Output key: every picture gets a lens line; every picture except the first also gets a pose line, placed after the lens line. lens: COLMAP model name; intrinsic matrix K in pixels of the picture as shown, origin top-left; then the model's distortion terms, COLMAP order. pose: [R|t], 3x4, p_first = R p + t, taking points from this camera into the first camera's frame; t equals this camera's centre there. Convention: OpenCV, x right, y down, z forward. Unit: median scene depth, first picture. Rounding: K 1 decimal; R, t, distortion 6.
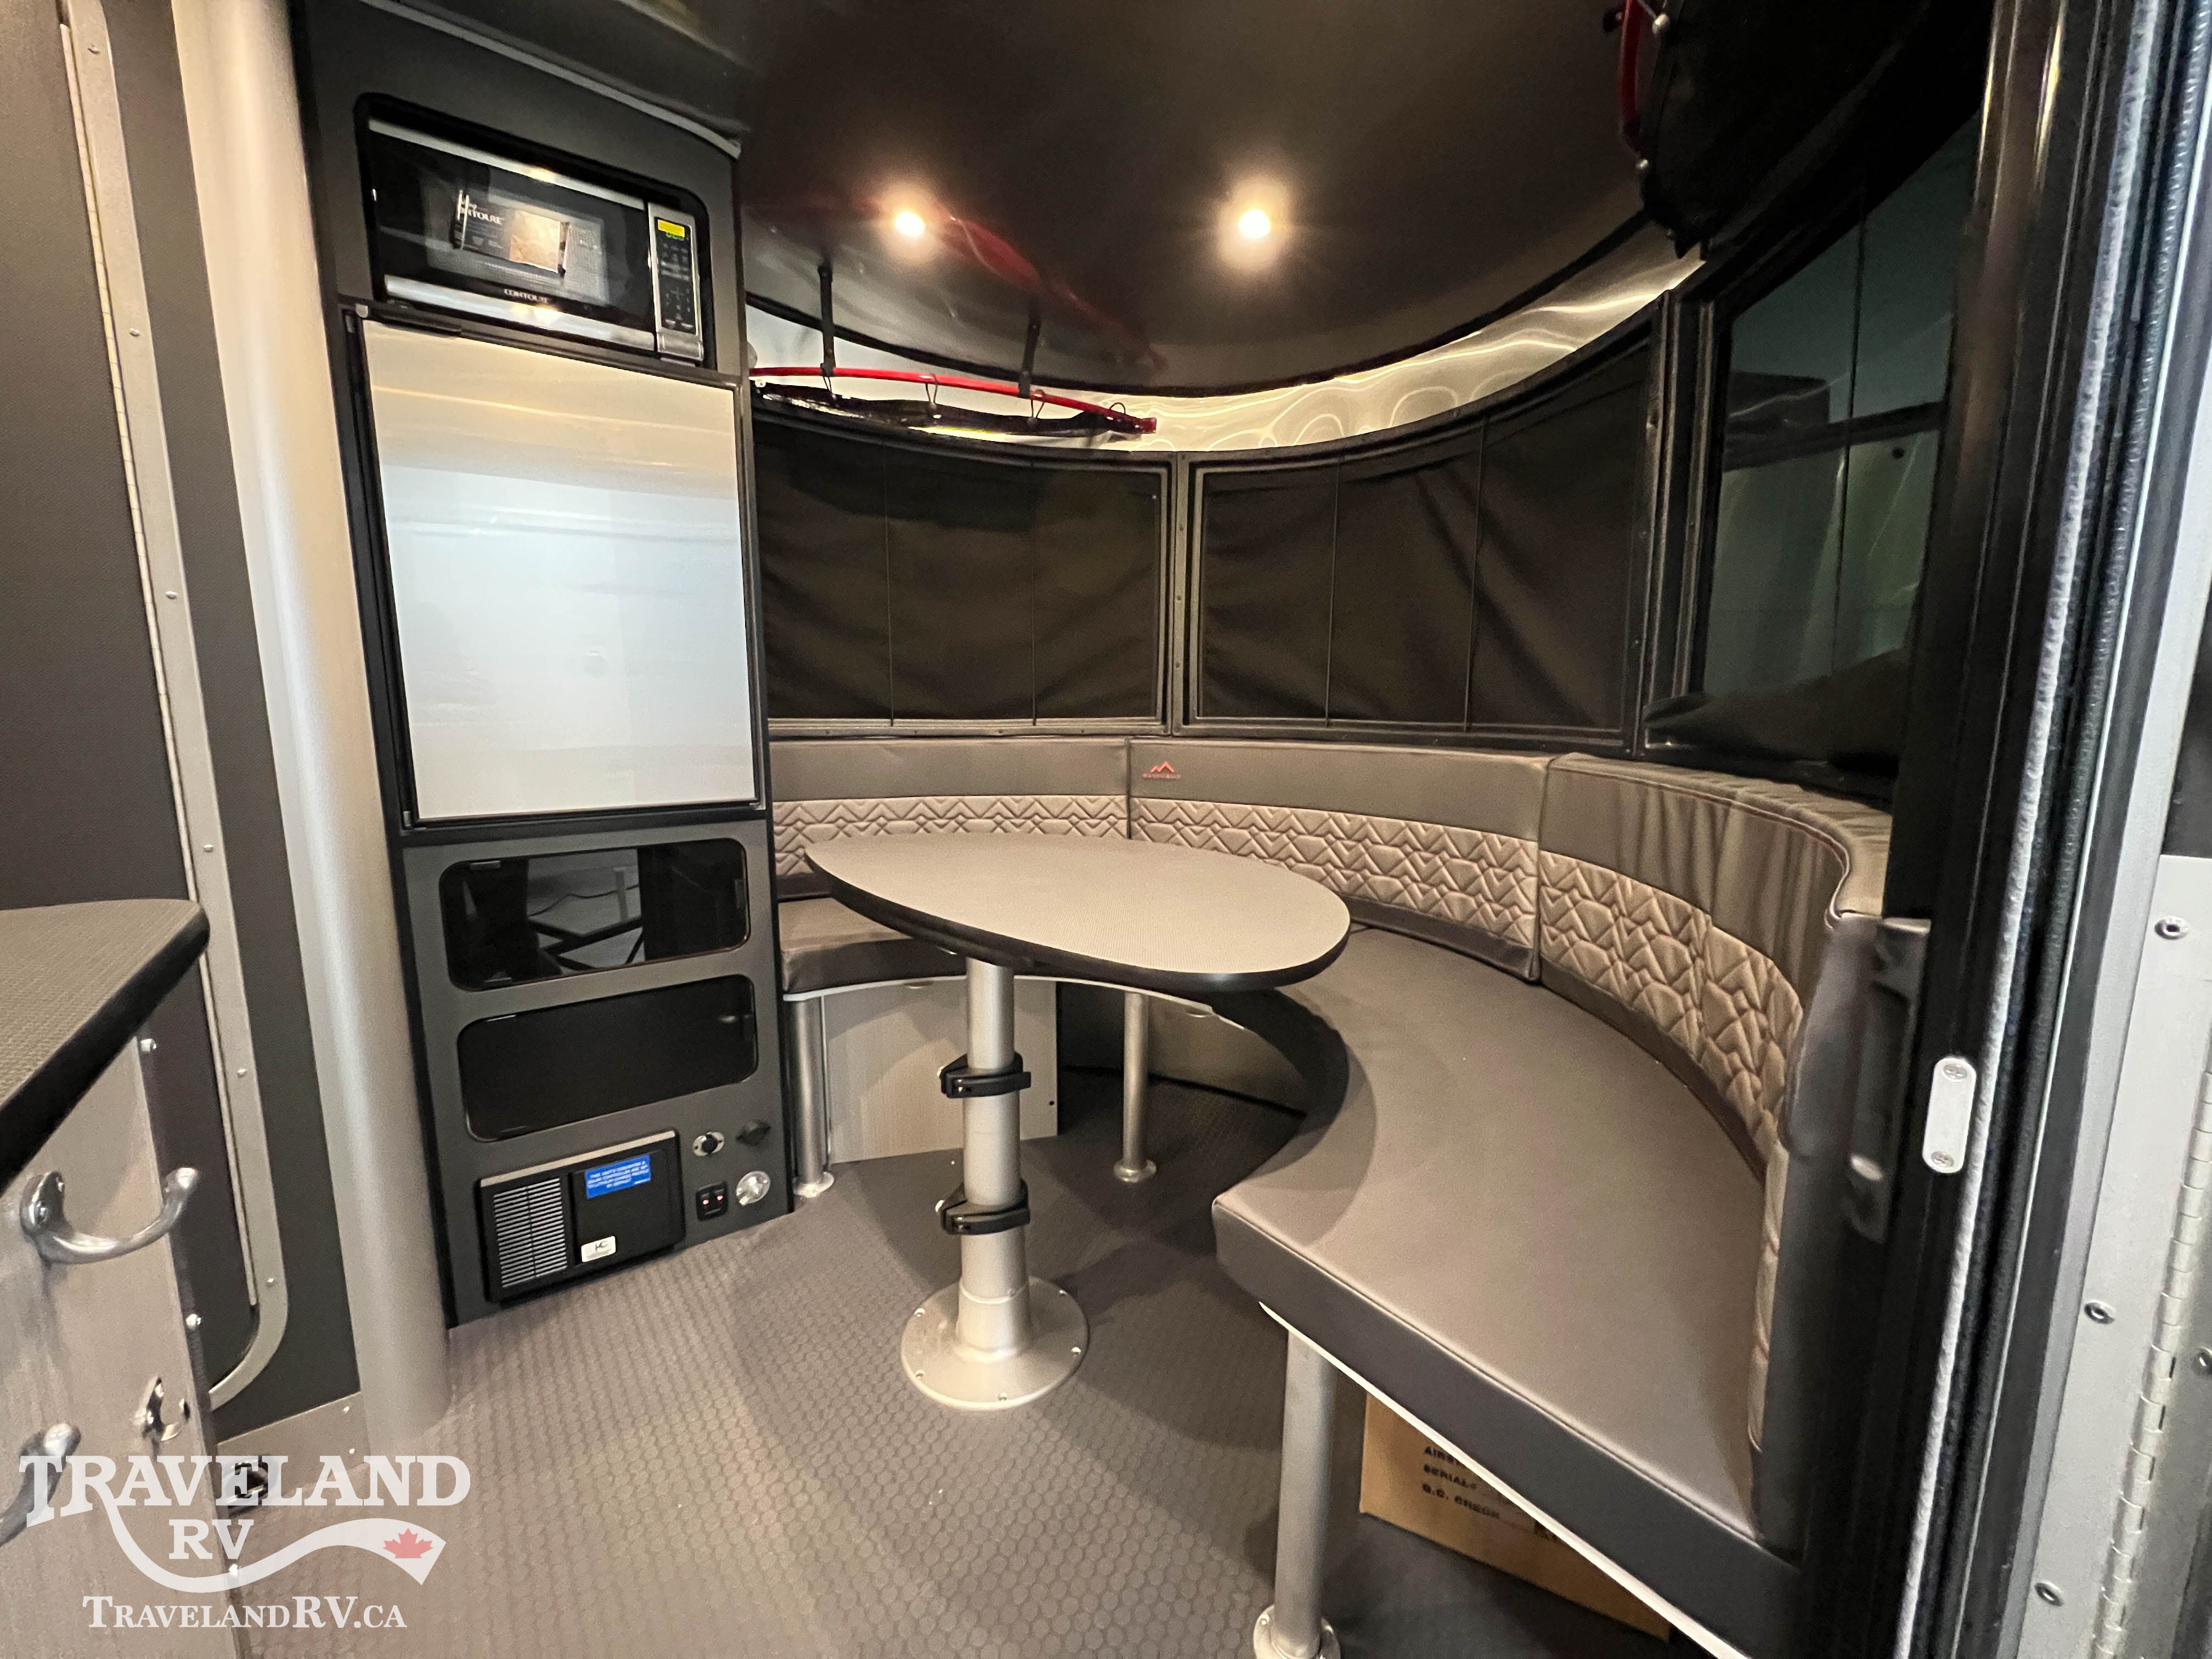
lens RADIAL K [[884.7, 0, 1101.1], [0, 884.7, 824.4], [0, 0, 1]] dist [0.000500, 0.000249]
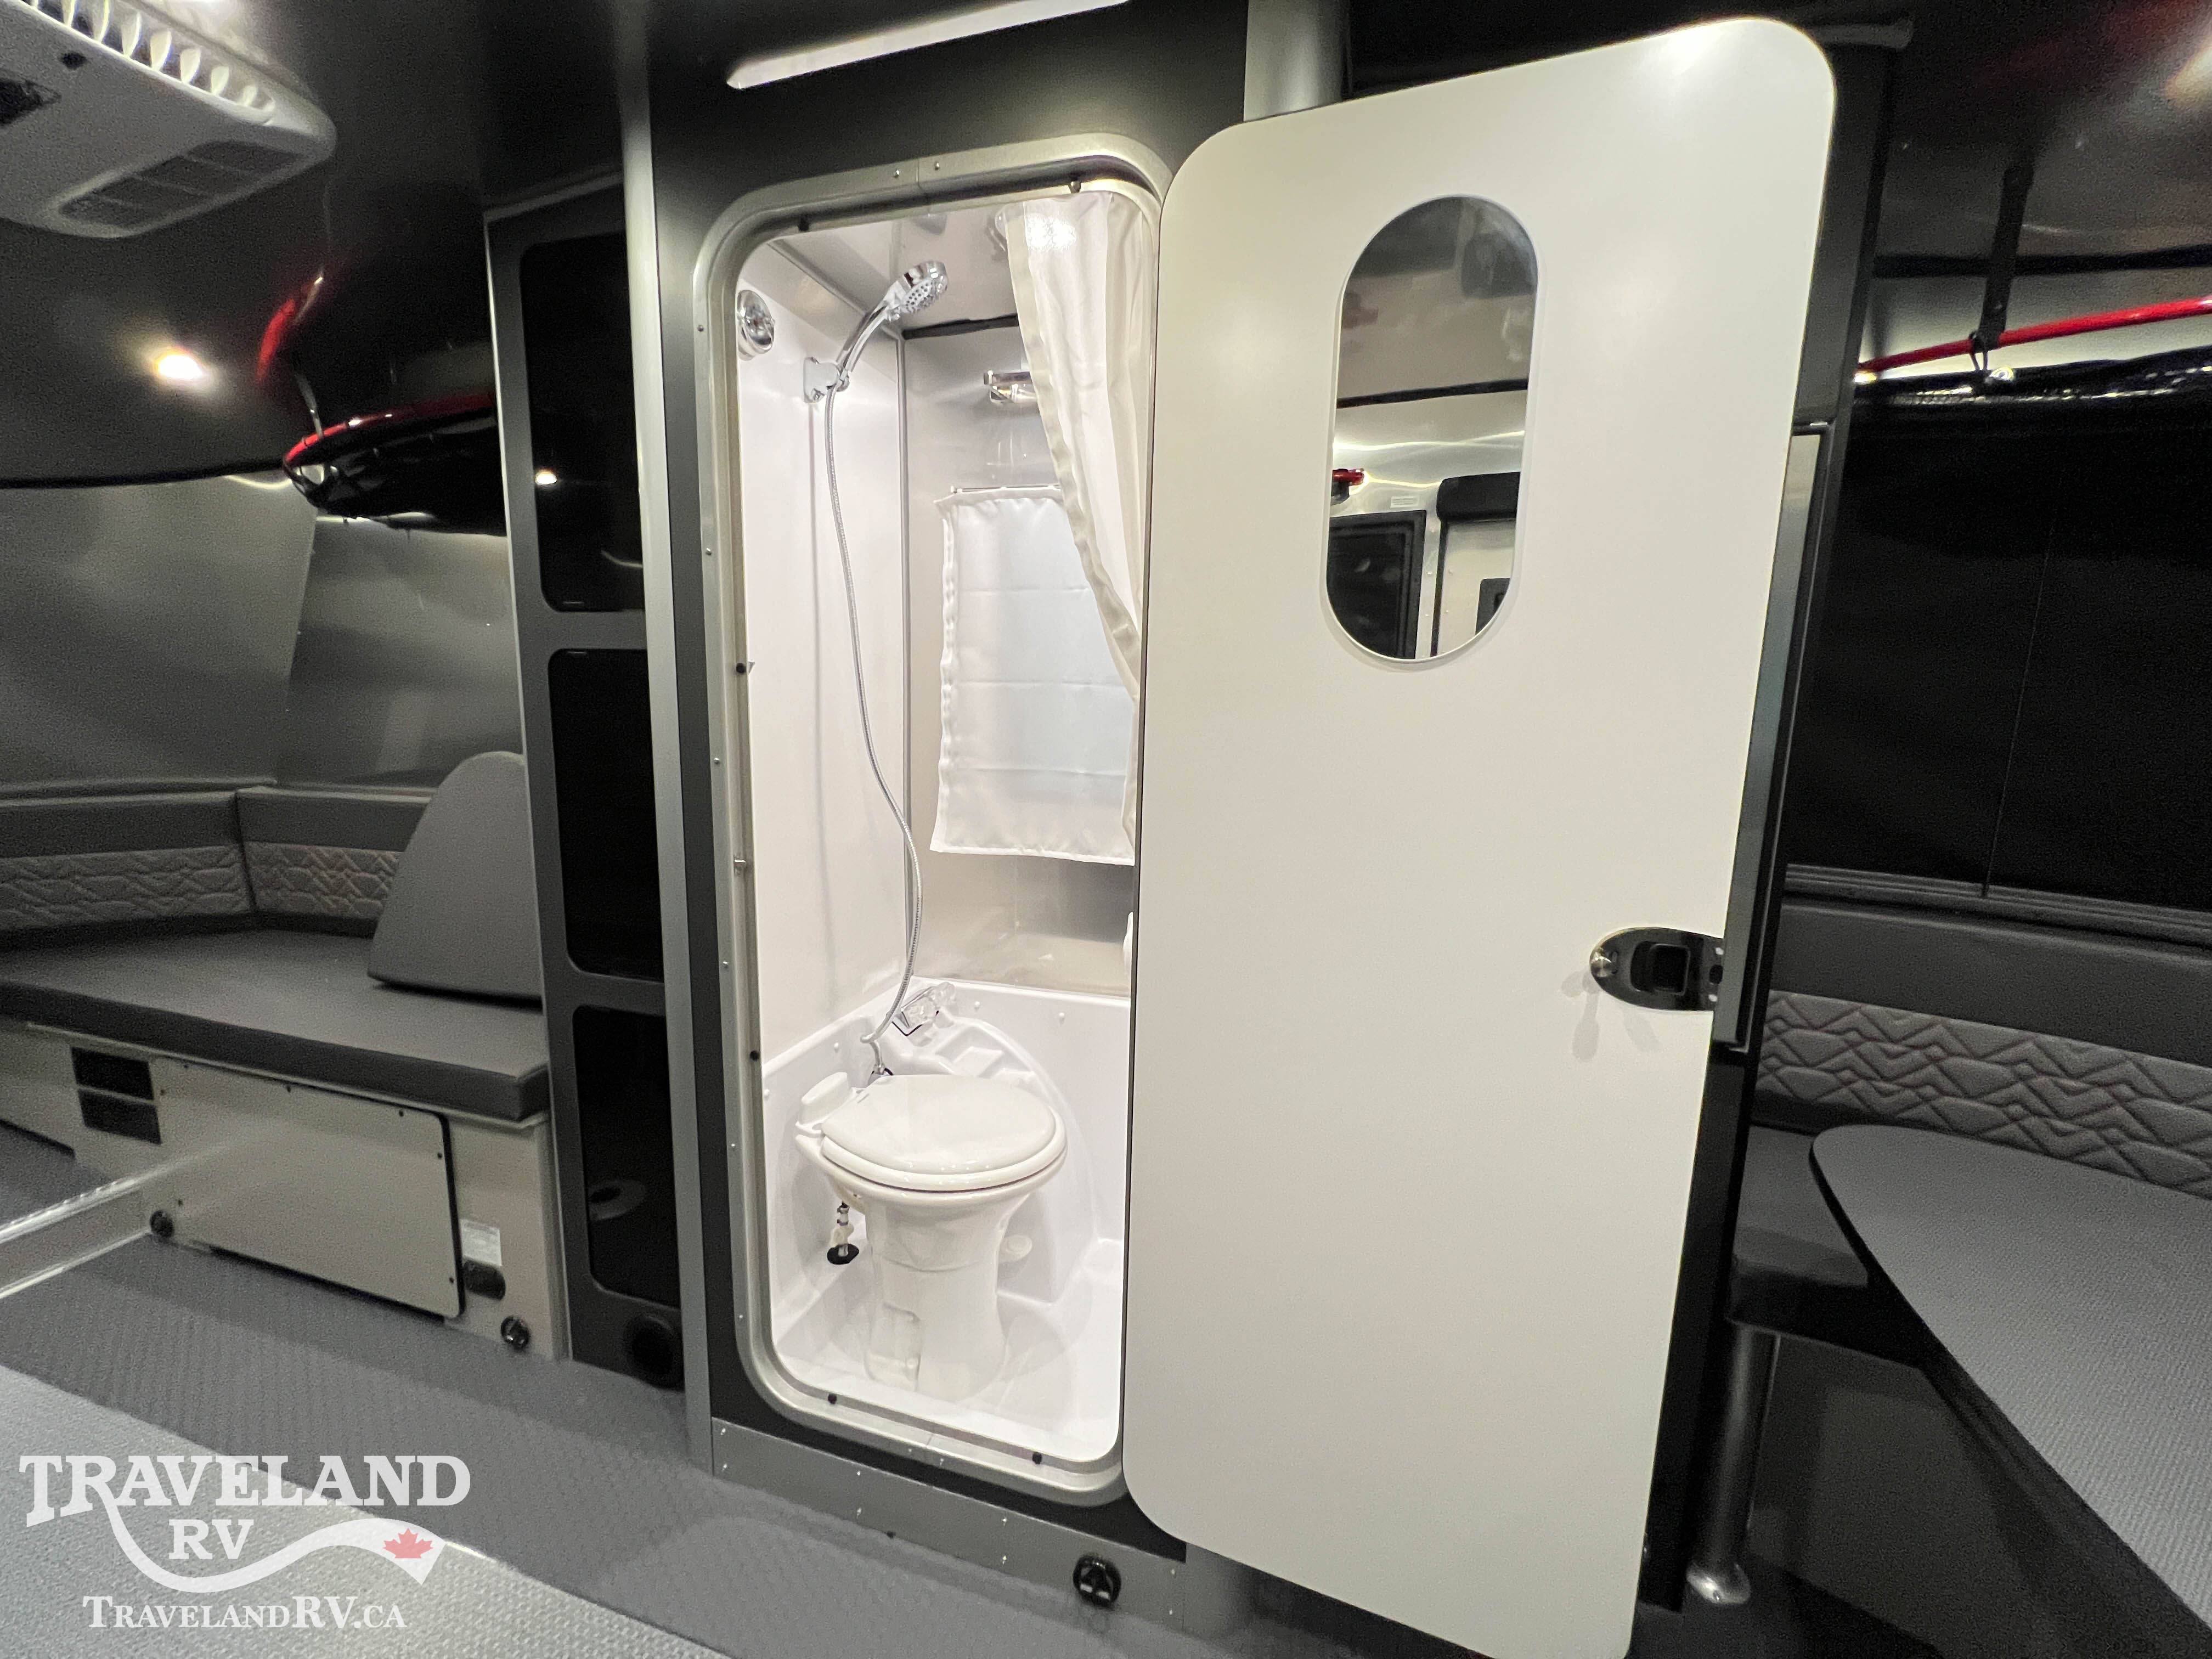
lens RADIAL K [[881.1, 0, 1102.5], [0, 881.1, 826.9], [0, 0, 1]] dist [-0.001109, 0.000069]
pose [[0.584393, 0.136876, -0.799844, -0.150959], [-0.136189, 0.988234, 0.069611, -0.160427], [0.799961, 0.068249, 0.596158, 0.196471]]
